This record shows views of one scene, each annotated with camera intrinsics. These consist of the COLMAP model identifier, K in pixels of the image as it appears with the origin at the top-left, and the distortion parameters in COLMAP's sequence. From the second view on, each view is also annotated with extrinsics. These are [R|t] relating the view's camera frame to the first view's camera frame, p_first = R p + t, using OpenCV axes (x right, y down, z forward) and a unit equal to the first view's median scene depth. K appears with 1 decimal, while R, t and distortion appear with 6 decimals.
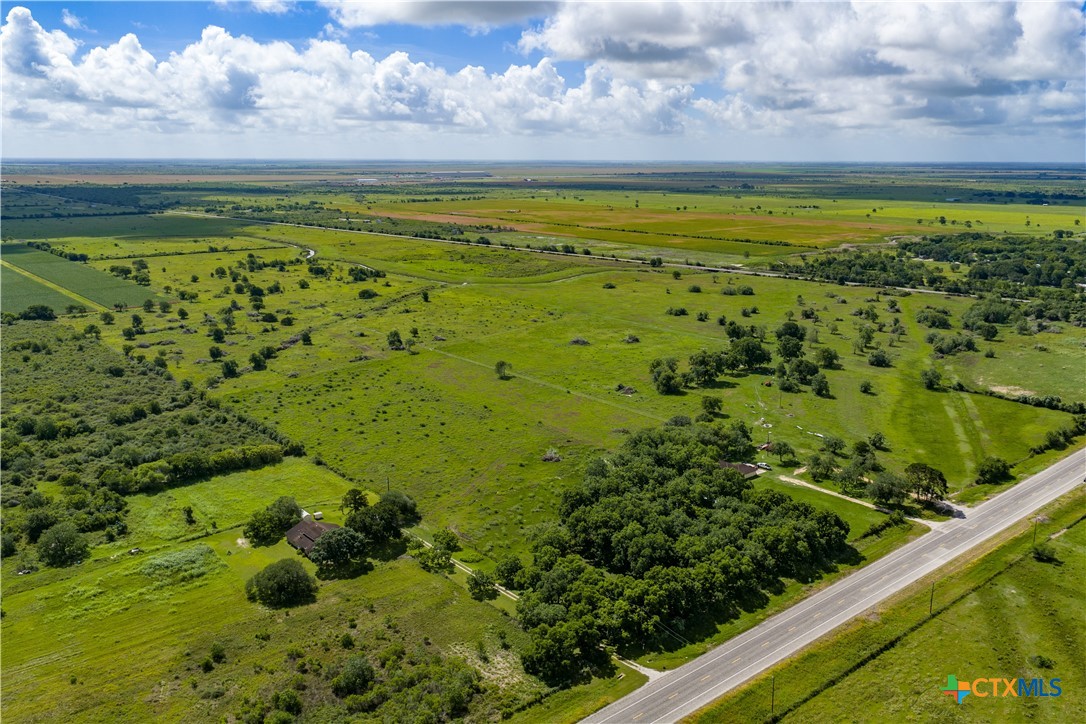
lens RADIAL K [[897.9, 0, 548.3], [0, 897.9, 362.1], [0, 0, 1]] dist [0.023004, -0.034822]
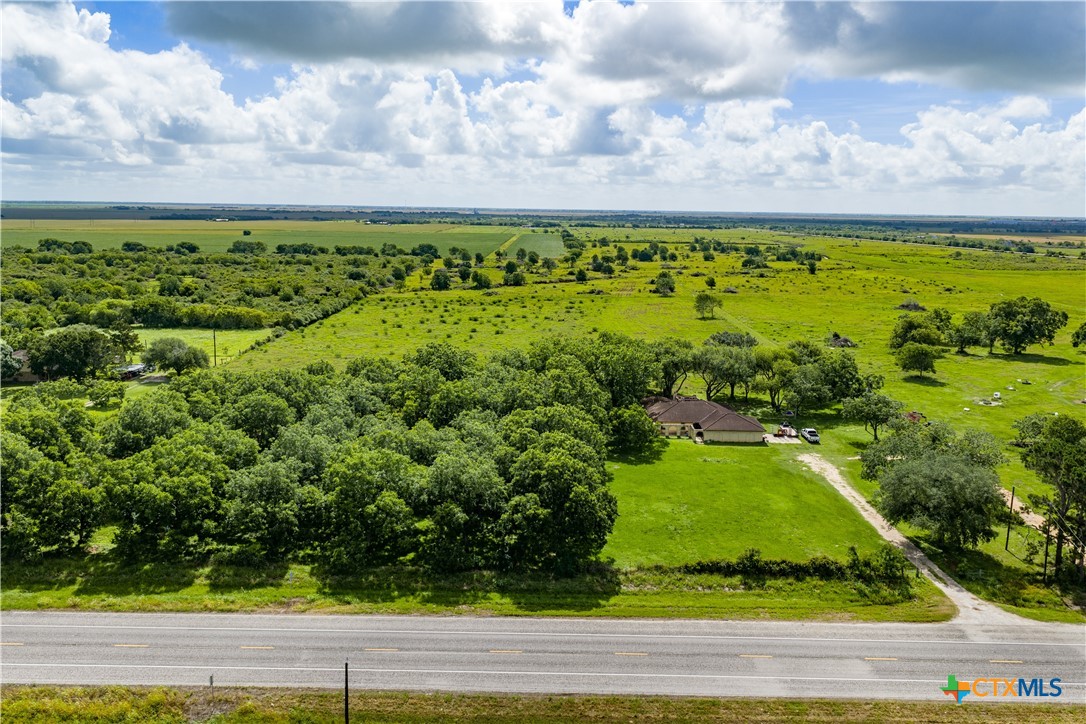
lens RADIAL K [[894.8, 0, 547.9], [0, 894.8, 364.0], [0, 0, 1]] dist [0.021771, -0.032932]
pose [[0.756700, 0.120921, -0.642482, 0.391246], [-0.159908, 0.987129, -0.002548, 0.093973], [0.633905, 0.104666, 0.766296, 0.517364]]
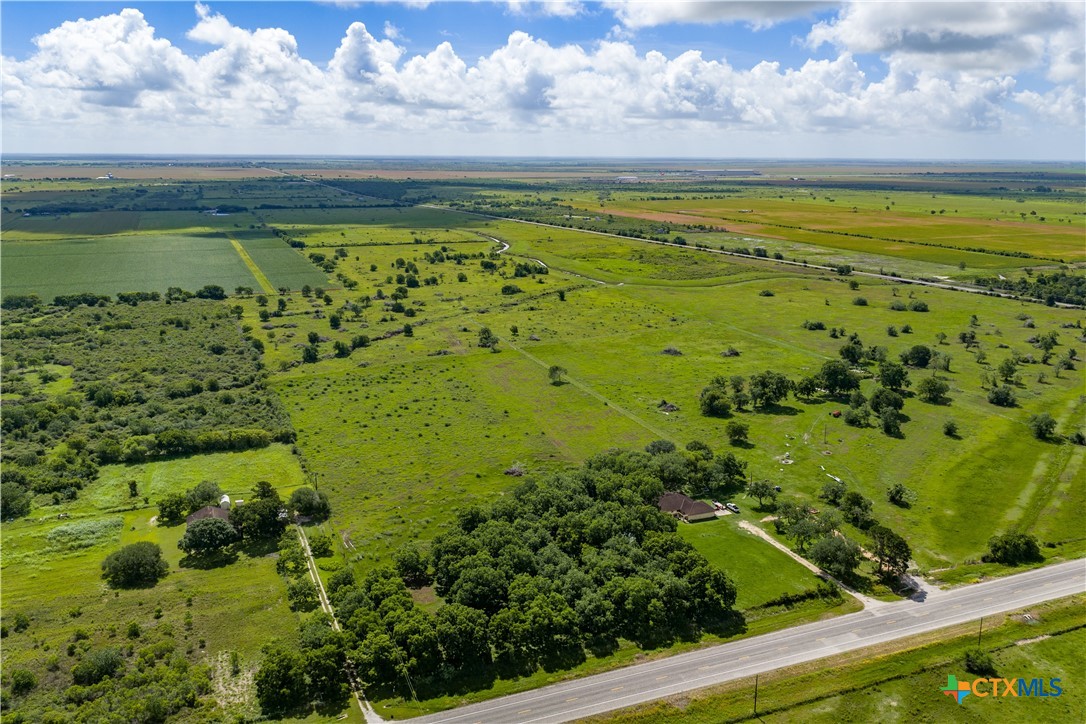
lens RADIAL K [[897.9, 0, 548.3], [0, 897.9, 362.1], [0, 0, 1]] dist [0.023004, -0.034822]
pose [[0.951394, 0.072172, -0.299399, 0.294037], [-0.071585, 0.997350, 0.012943, -0.021835], [0.299540, 0.009118, 0.954040, 0.101354]]
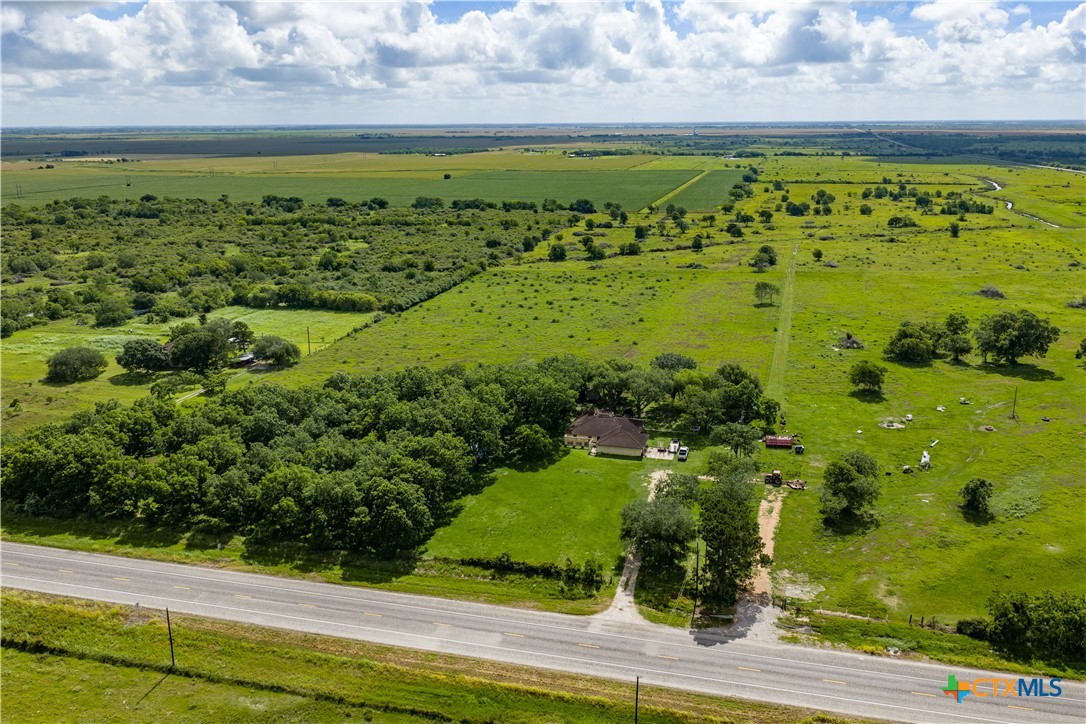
lens RADIAL K [[894.8, 0, 547.9], [0, 894.8, 364.0], [0, 0, 1]] dist [0.021771, -0.032932]
pose [[0.568630, 0.209302, -0.795520, 0.584102], [-0.176930, 0.975573, 0.130206, 0.000158], [0.803340, 0.066712, 0.591772, 0.536539]]
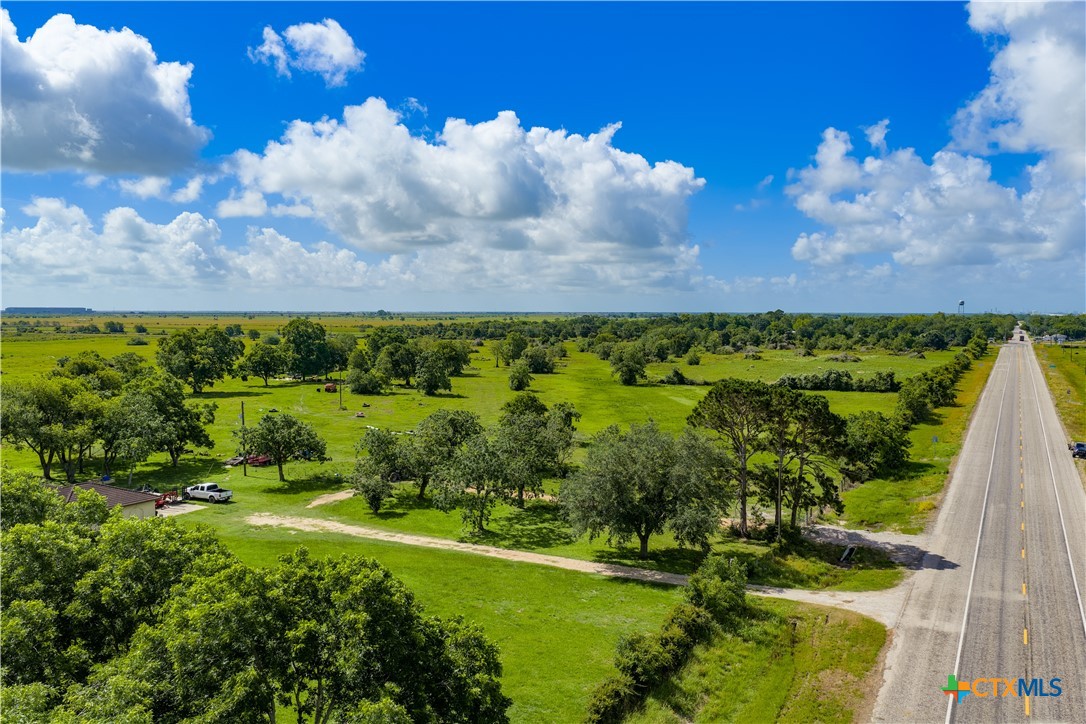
lens RADIAL K [[894.8, 0, 547.9], [0, 894.8, 364.0], [0, 0, 1]] dist [0.021771, -0.032932]
pose [[0.927159, -0.023616, 0.373922, 0.215171], [0.085591, 0.984971, -0.150019, 0.116416], [-0.364760, 0.171095, 0.915247, 0.640332]]
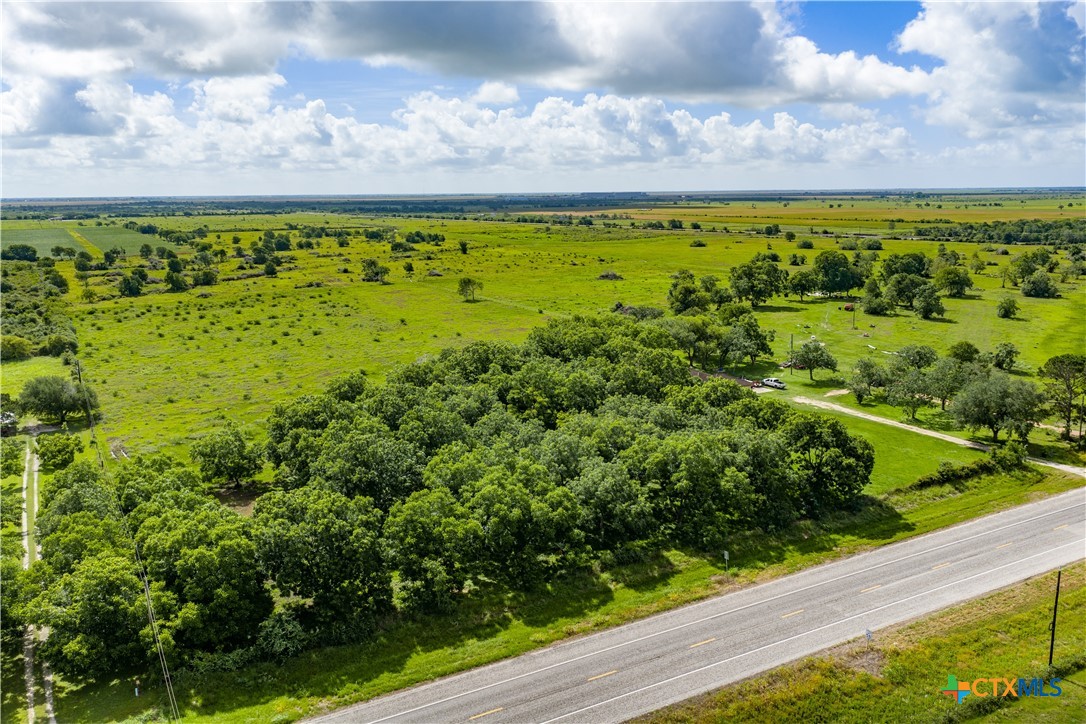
lens RADIAL K [[894.8, 0, 547.9], [0, 894.8, 364.0], [0, 0, 1]] dist [0.021771, -0.032932]
pose [[0.982186, 0.021863, -0.186638, 0.189132], [-0.028447, 0.999061, -0.032668, 0.115253], [0.185748, 0.037395, 0.981886, 0.398837]]
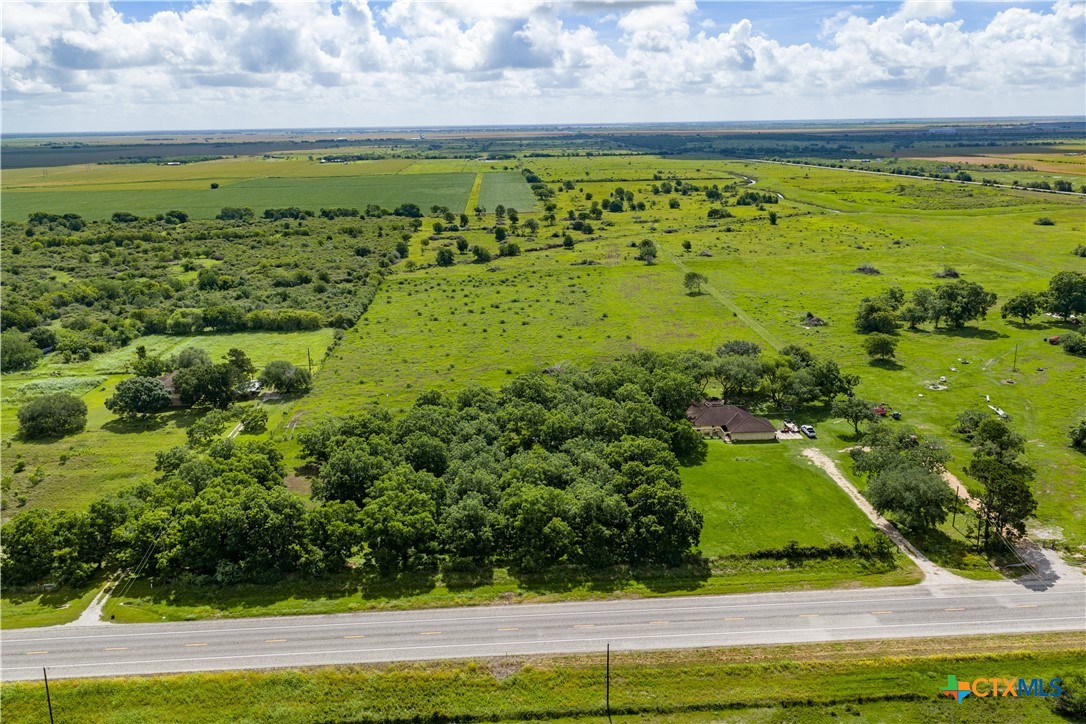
lens RADIAL K [[894.8, 0, 547.9], [0, 894.8, 364.0], [0, 0, 1]] dist [0.021771, -0.032932]
pose [[0.796981, 0.142167, -0.587035, 0.412019], [-0.117294, 0.989831, 0.080473, 0.039133], [0.592507, 0.004721, 0.805552, 0.372106]]
